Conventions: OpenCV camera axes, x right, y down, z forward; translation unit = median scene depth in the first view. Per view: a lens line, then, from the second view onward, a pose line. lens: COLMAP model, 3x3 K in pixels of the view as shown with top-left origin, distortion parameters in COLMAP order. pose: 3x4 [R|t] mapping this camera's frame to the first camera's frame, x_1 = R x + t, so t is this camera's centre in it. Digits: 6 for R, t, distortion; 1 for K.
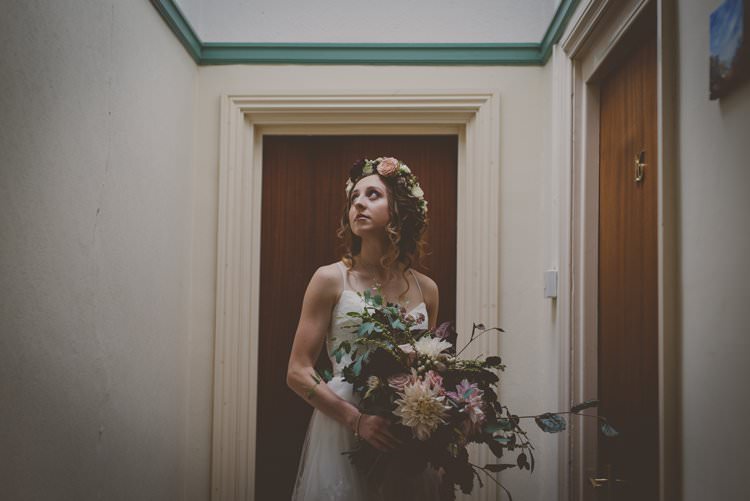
lens RADIAL K [[771.6, 0, 375.1], [0, 771.6, 251.2], [0, 0, 1]] dist [0.003289, 0.000000]
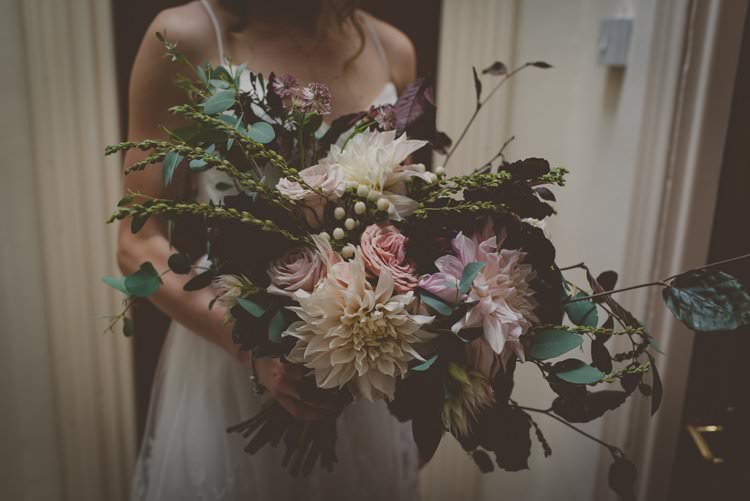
lens RADIAL K [[771.6, 0, 375.2], [0, 771.6, 250.0], [0, 0, 1]] dist [0.003289, 0.000000]
pose [[0.969326, -0.178134, -0.169341, 0.139352], [0.226767, 0.913905, 0.336680, 0.035773], [0.094787, -0.364753, 0.926267, 0.644911]]
